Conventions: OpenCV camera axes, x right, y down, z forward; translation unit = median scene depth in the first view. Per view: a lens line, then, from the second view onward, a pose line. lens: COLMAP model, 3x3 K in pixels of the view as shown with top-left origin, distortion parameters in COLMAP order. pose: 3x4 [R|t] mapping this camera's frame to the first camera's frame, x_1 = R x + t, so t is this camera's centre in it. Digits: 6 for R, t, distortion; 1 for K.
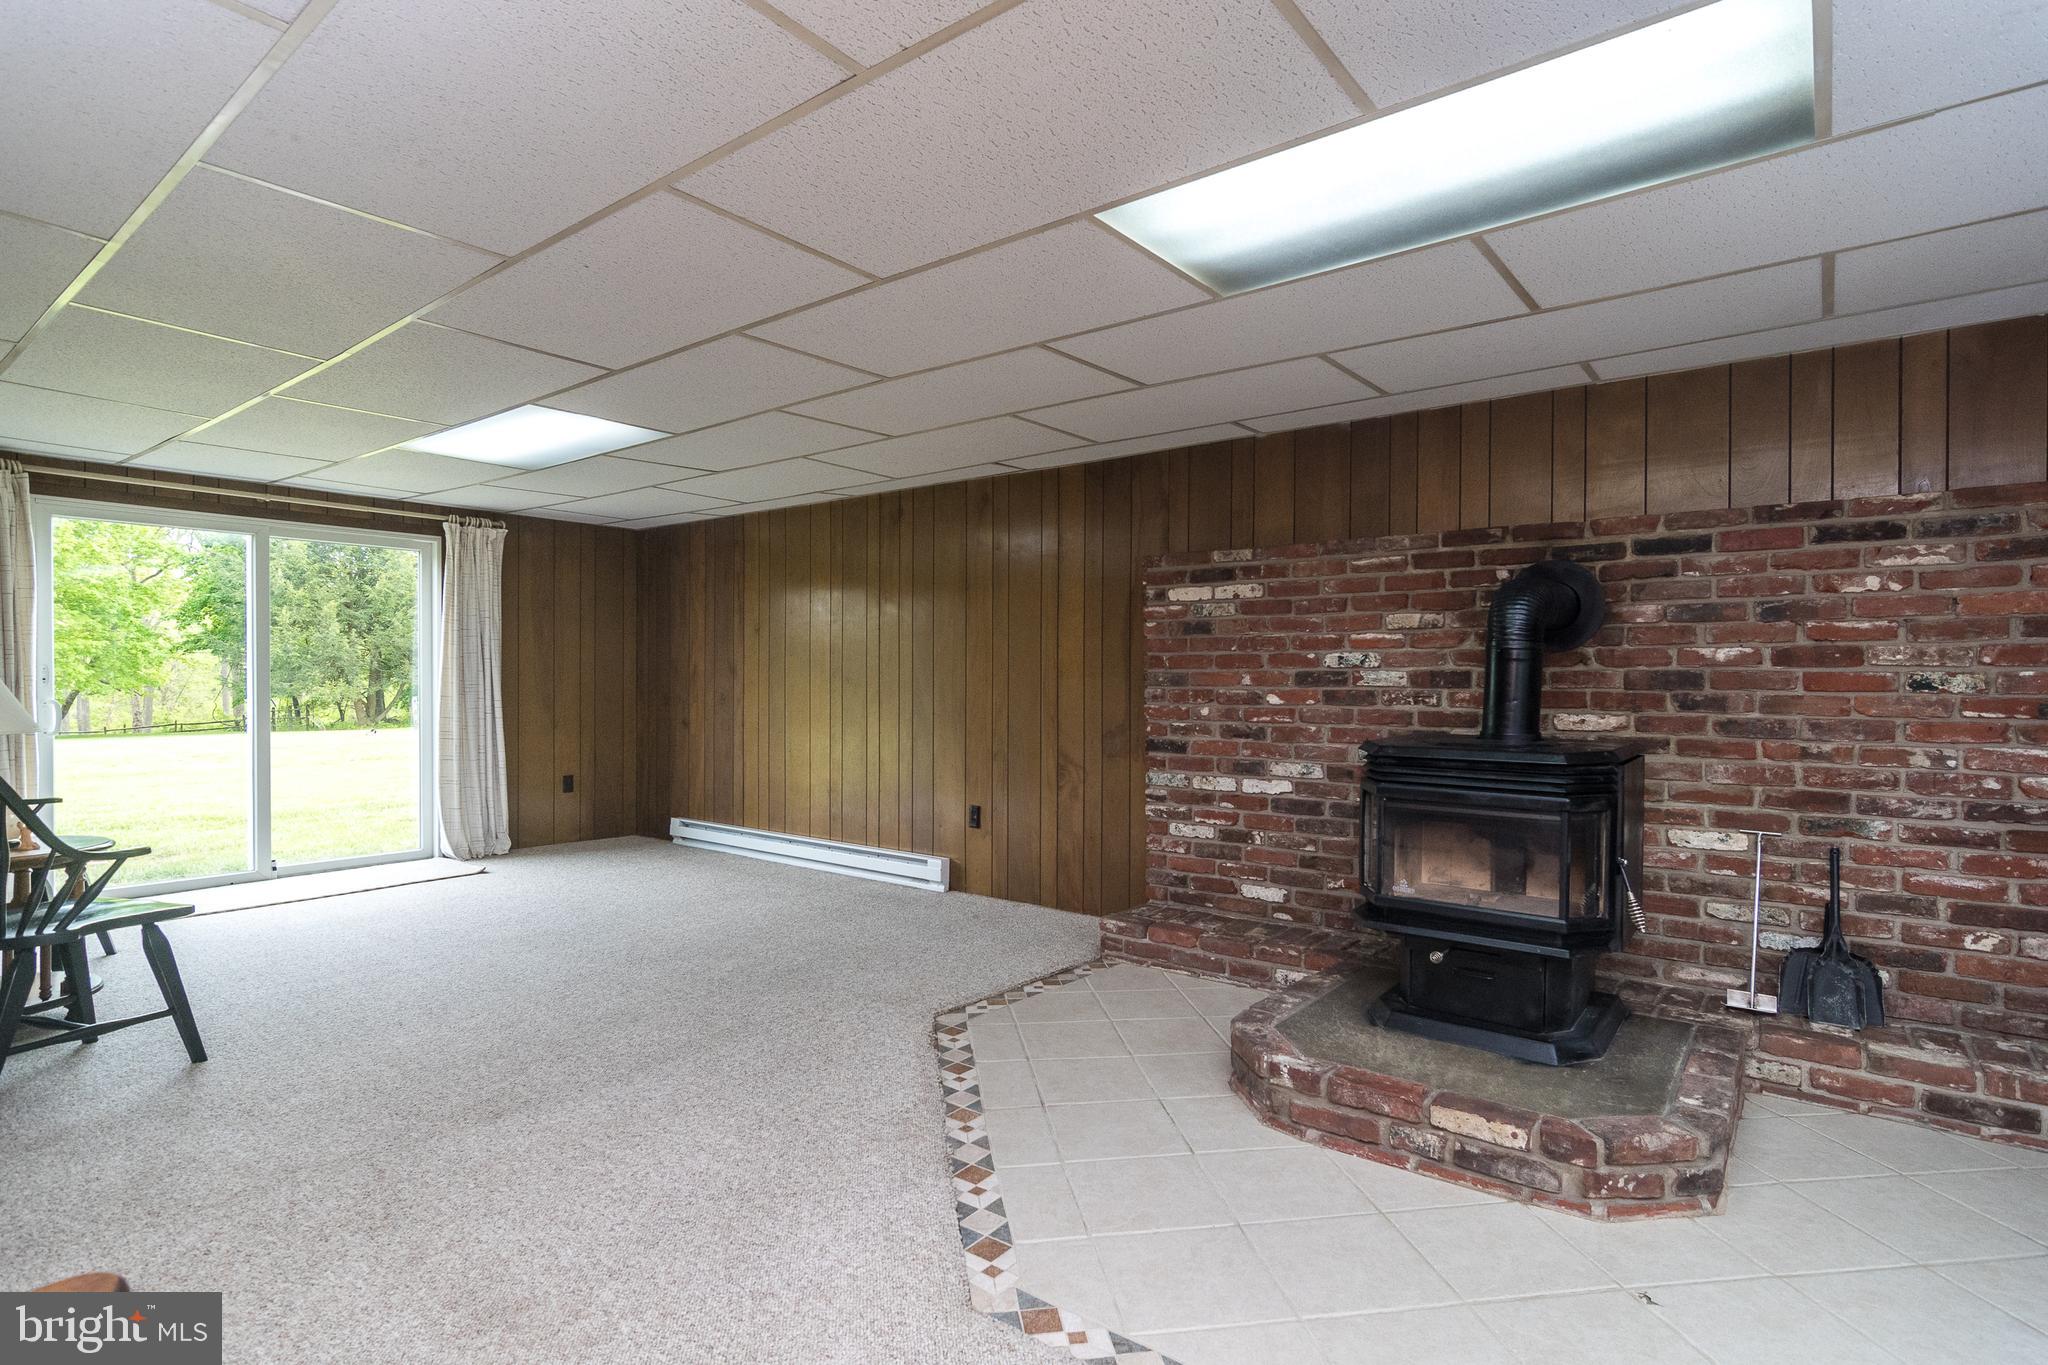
lens RADIAL K [[1011.8, 0, 1025.6], [0, 1011.8, 683.6], [0, 0, 1]] dist [0.003958, 0.000396]
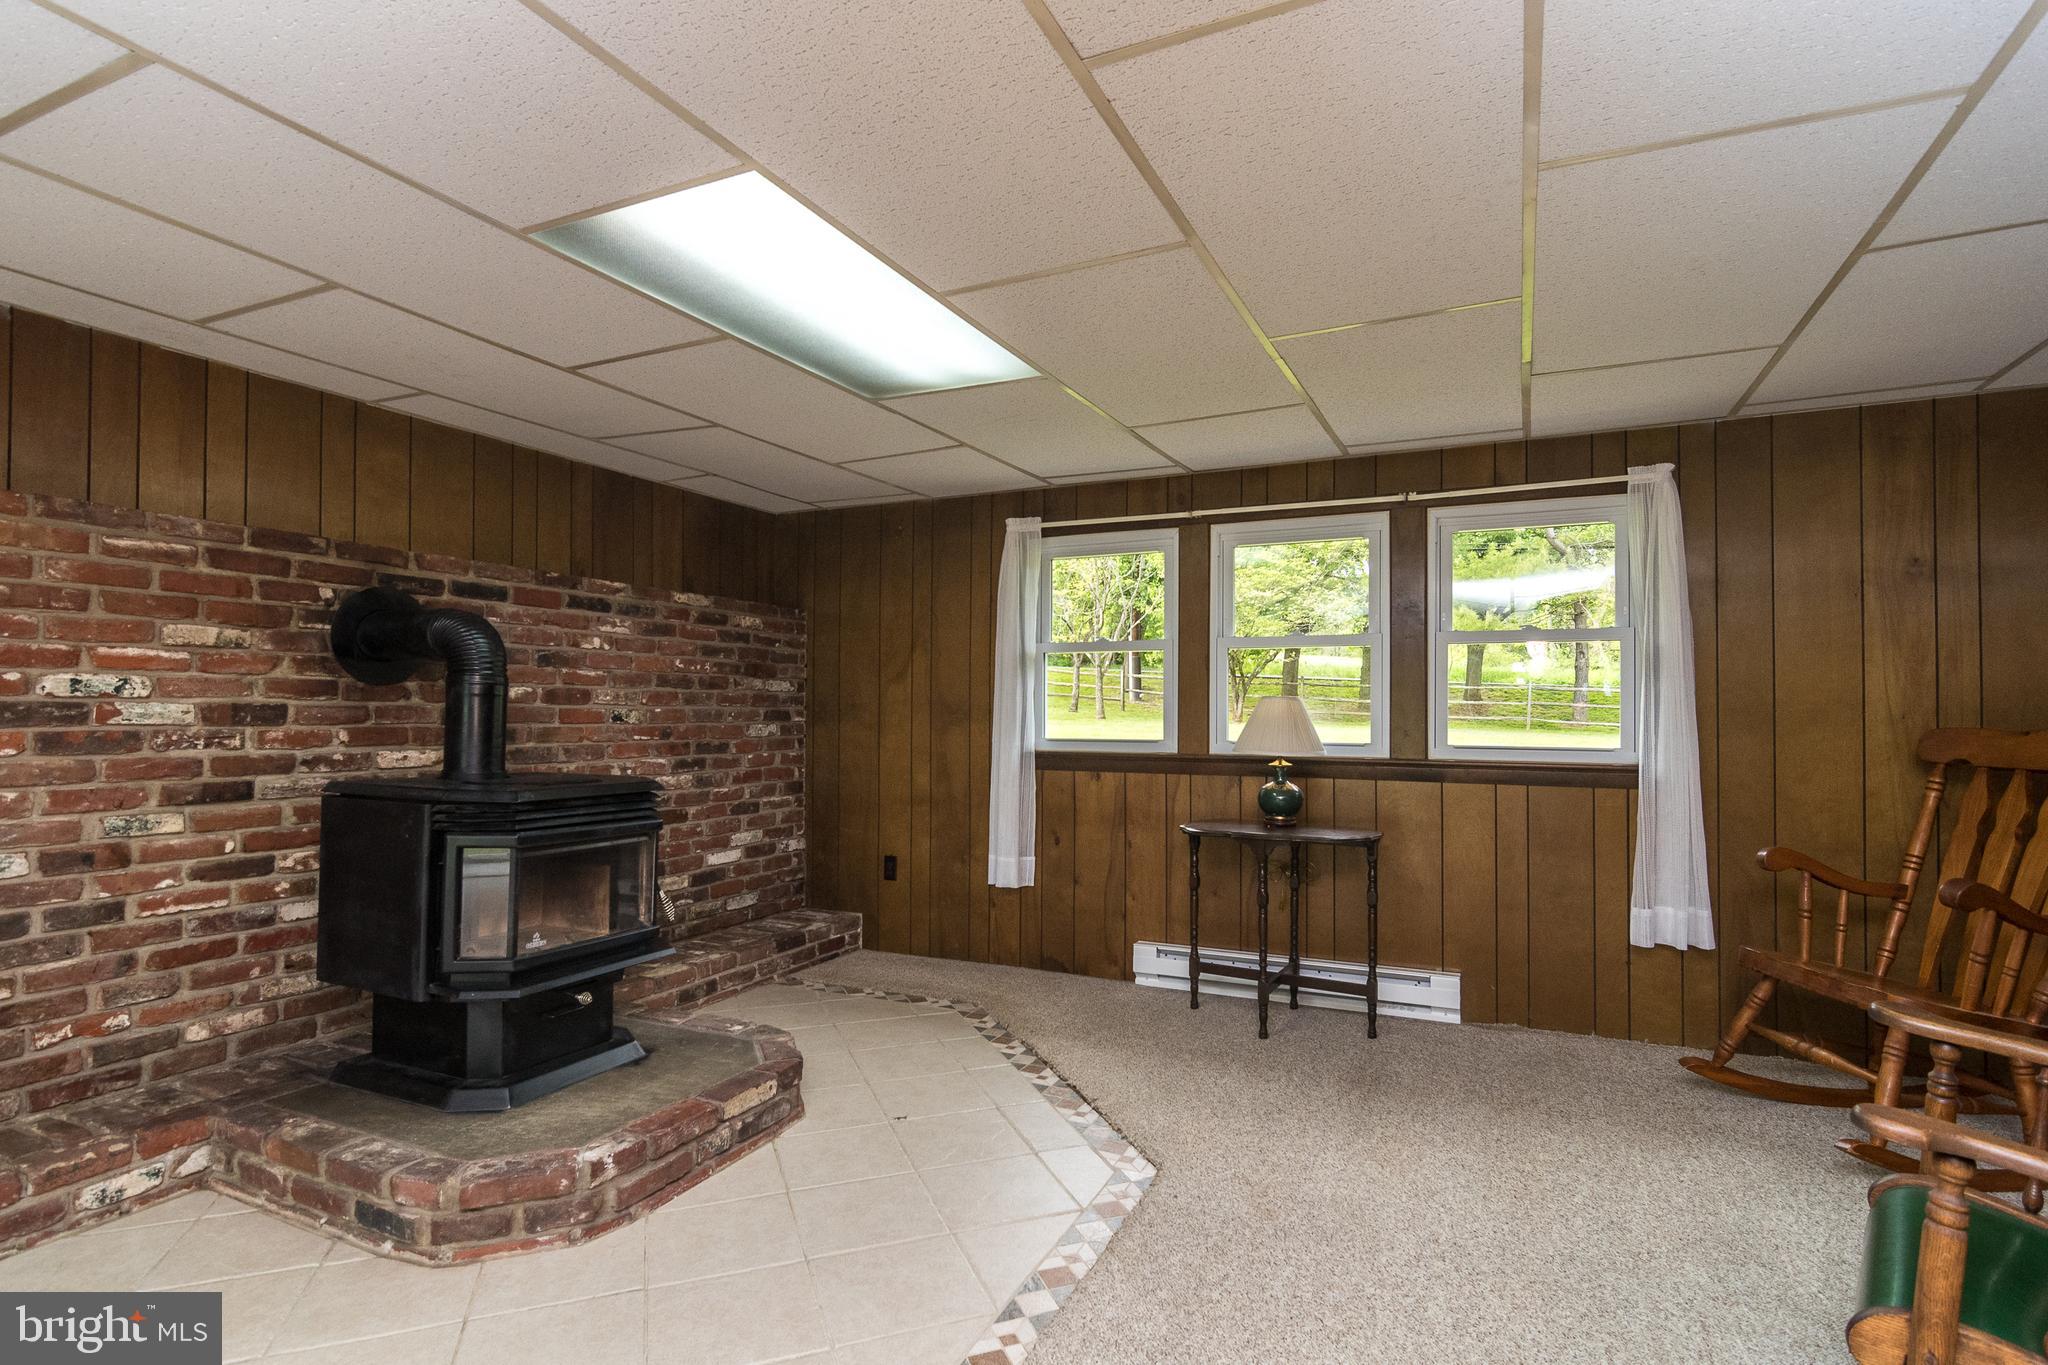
lens RADIAL K [[1011.8, 0, 1027.2], [0, 1011.8, 691.1], [0, 0, 1]] dist [0.003958, 0.000396]
pose [[-0.209138, 0.016132, 0.977753, -0.499616], [-0.003084, 0.999848, -0.017156, -0.011213], [-0.977881, -0.006603, -0.209057, 0.597335]]
